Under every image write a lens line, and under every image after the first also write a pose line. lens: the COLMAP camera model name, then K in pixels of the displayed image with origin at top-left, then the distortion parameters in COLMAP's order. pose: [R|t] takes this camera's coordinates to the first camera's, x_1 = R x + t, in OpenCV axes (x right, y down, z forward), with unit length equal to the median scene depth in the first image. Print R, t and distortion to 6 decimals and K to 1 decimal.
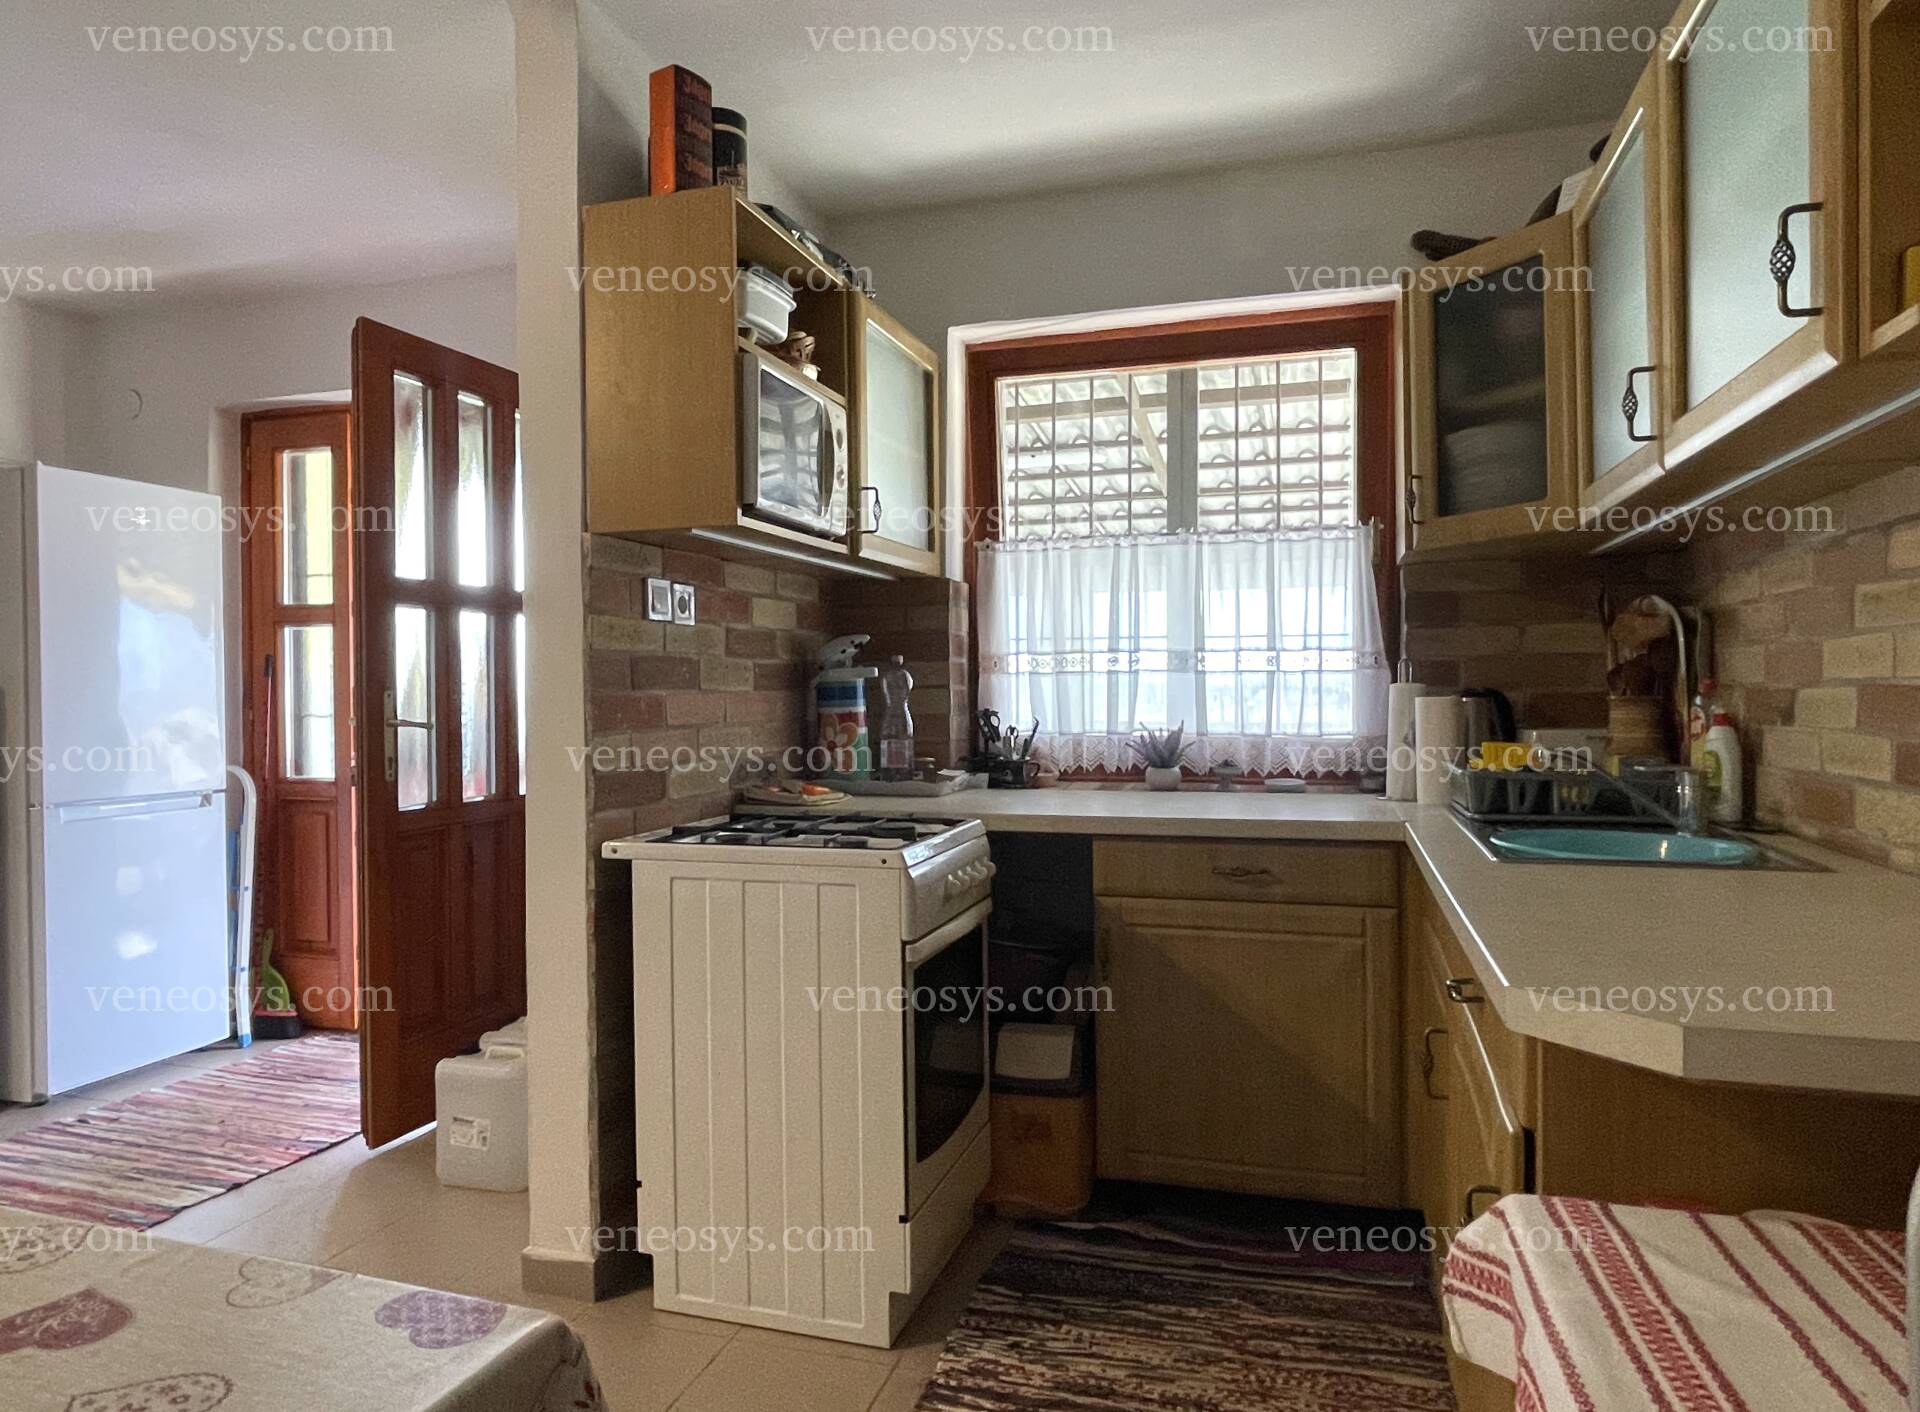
lens RADIAL K [[1194.6, 0, 944.8], [0, 1194.6, 707.5], [0, 0, 1]] dist [-0.003410, -0.000301]
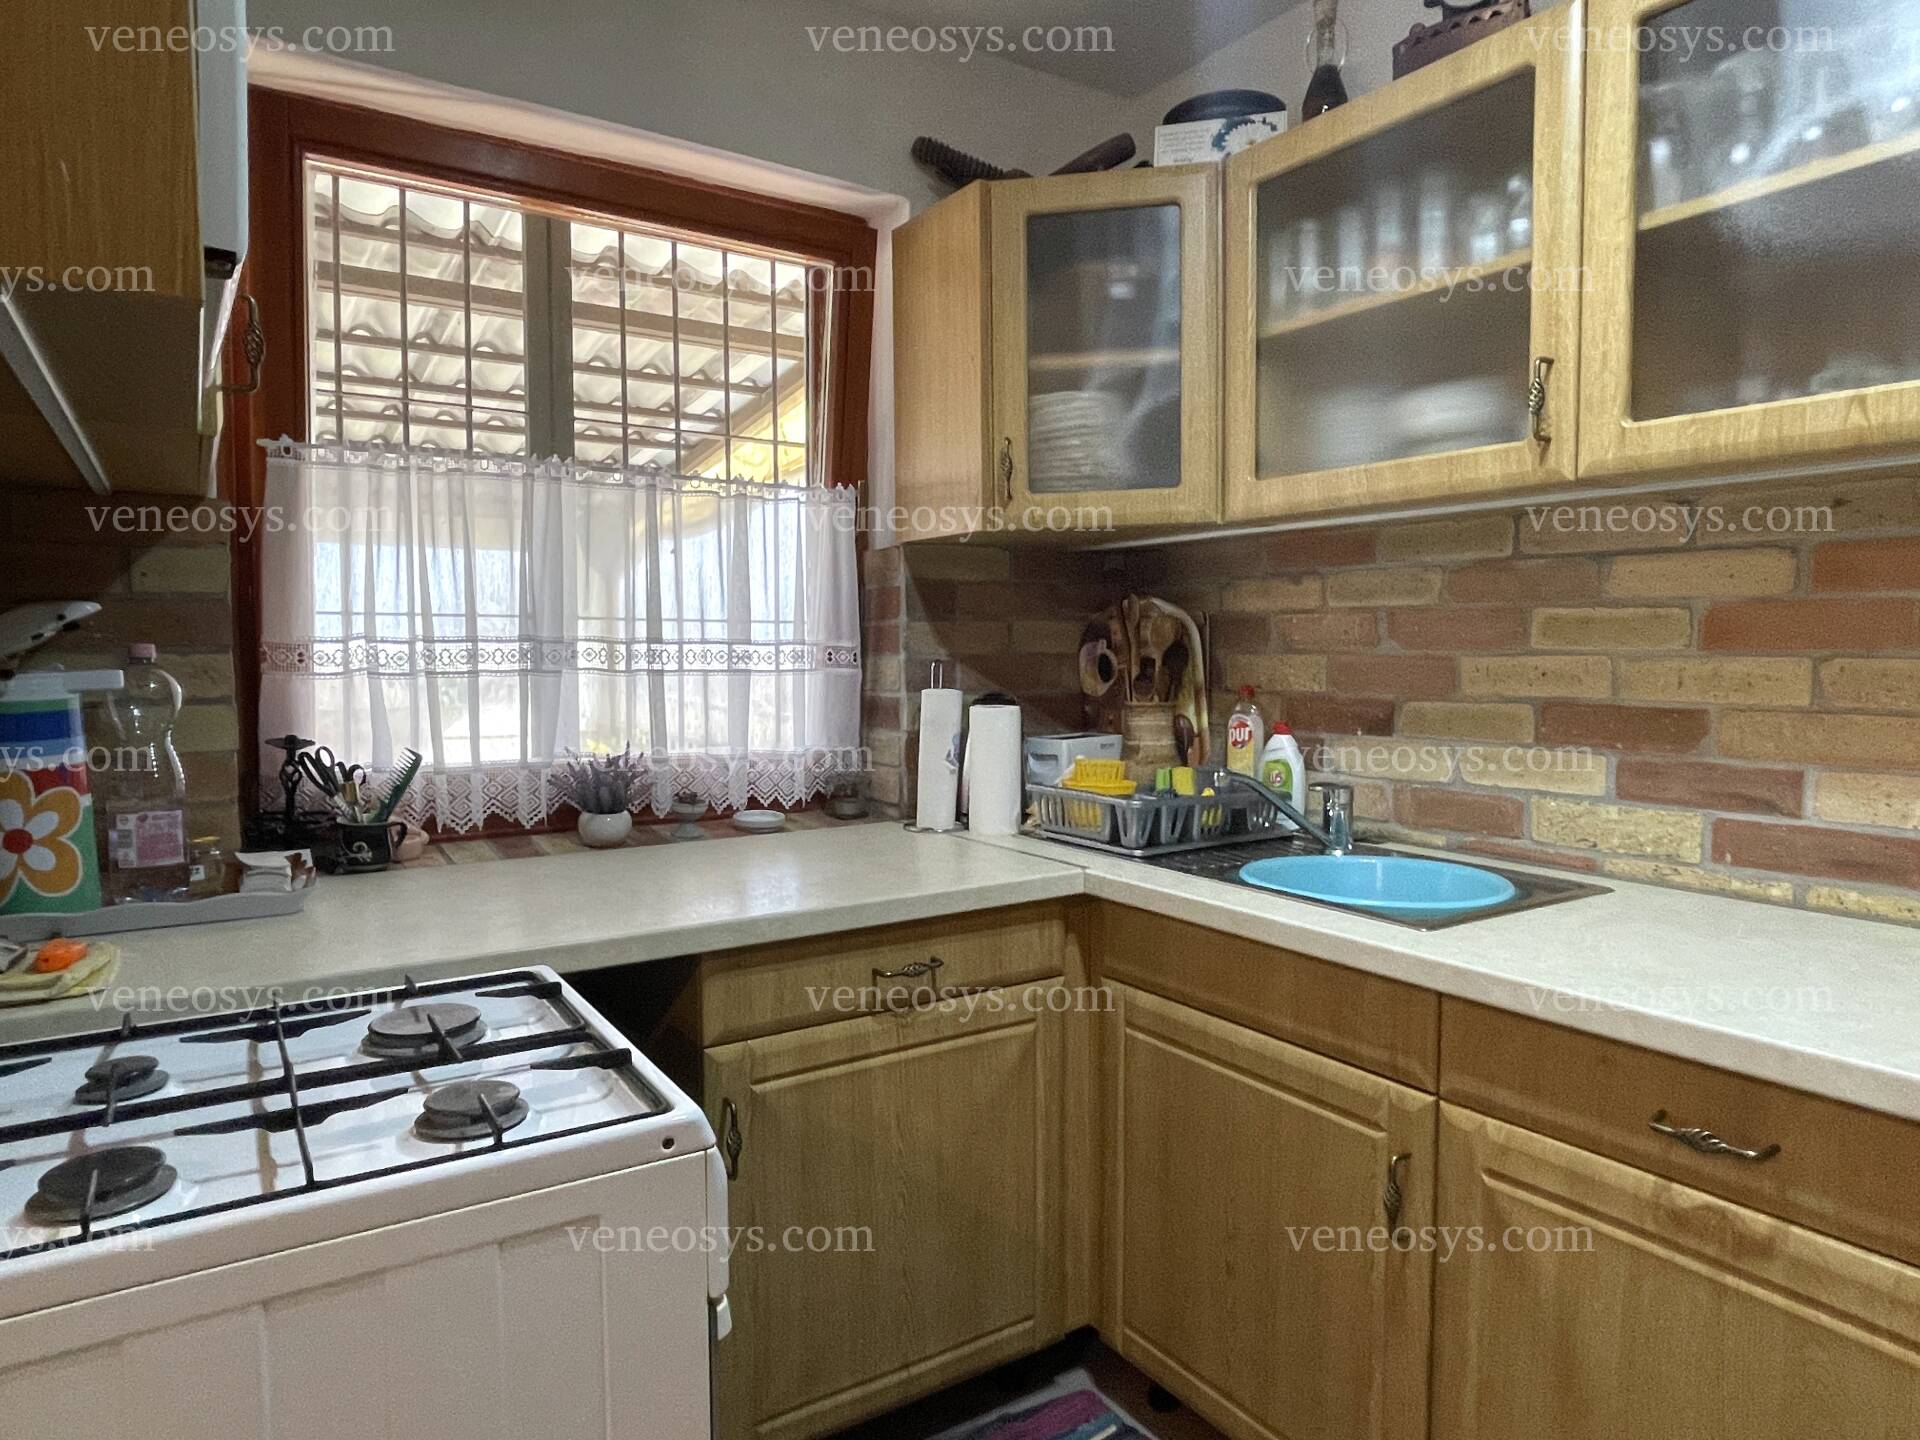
lens RADIAL K [[1185.9, 0, 970.8], [0, 1185.9, 720.3], [0, 0, 1]] dist [0.001067, -0.008805]
pose [[0.631774, -0.040033, 0.774118, -0.212743], [0.008416, 0.998961, 0.044792, -0.031740], [-0.775107, -0.021783, 0.631455, 0.420446]]
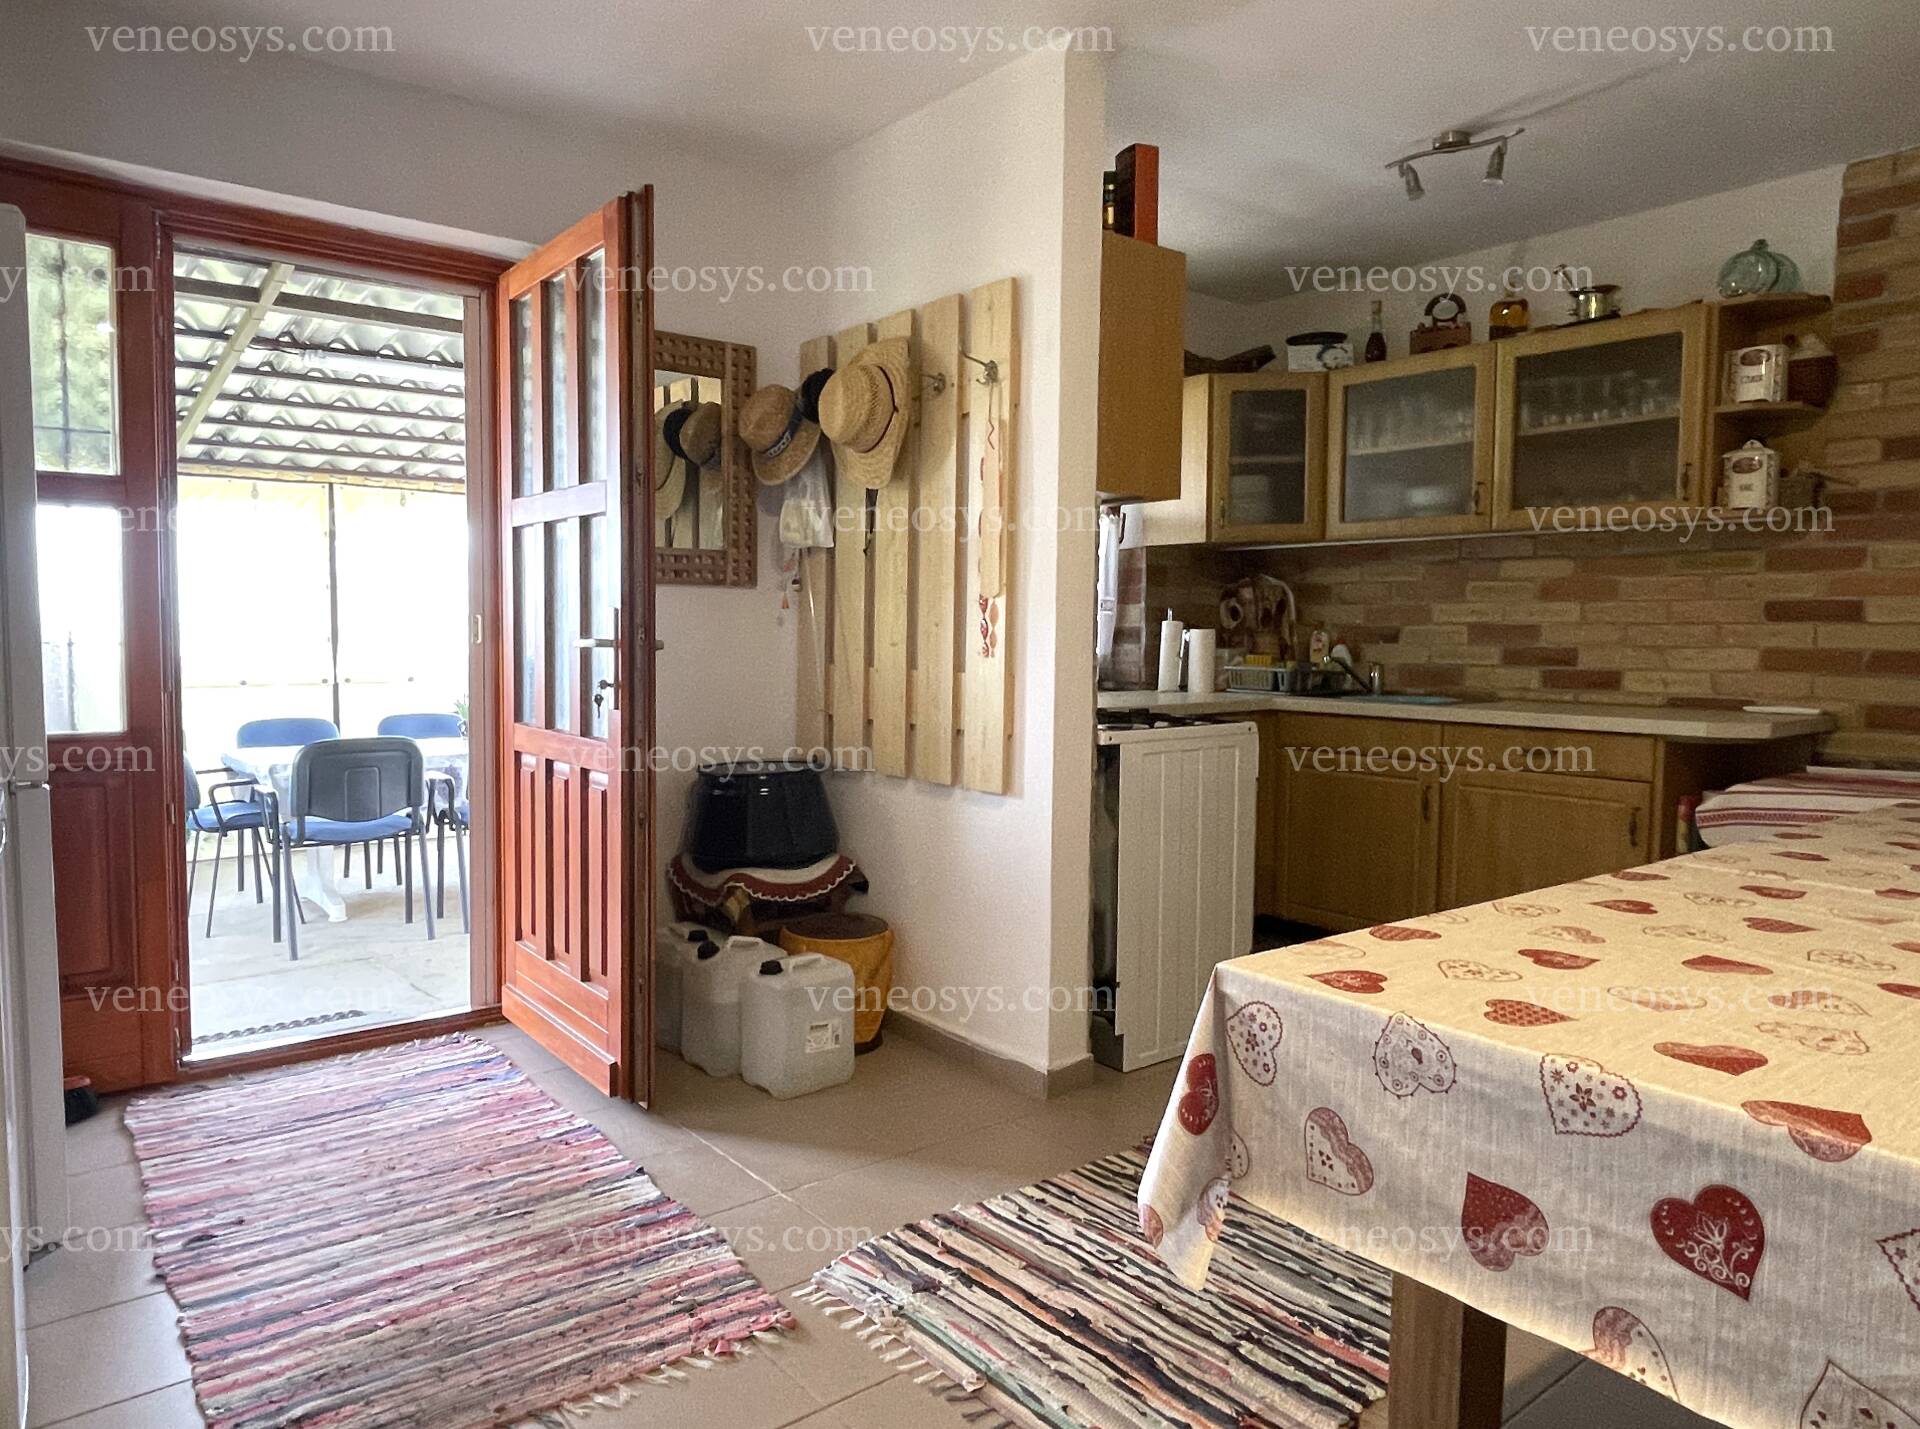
lens RADIAL K [[1185.9, 0, 934.2], [0, 1185.9, 707.1], [0, 0, 1]] dist [0.001067, -0.008805]
pose [[0.579050, -0.041453, 0.814237, -1.025466], [-0.000123, 0.998702, 0.050932, 0.014476], [-0.815292, -0.029592, 0.578293, 0.290280]]
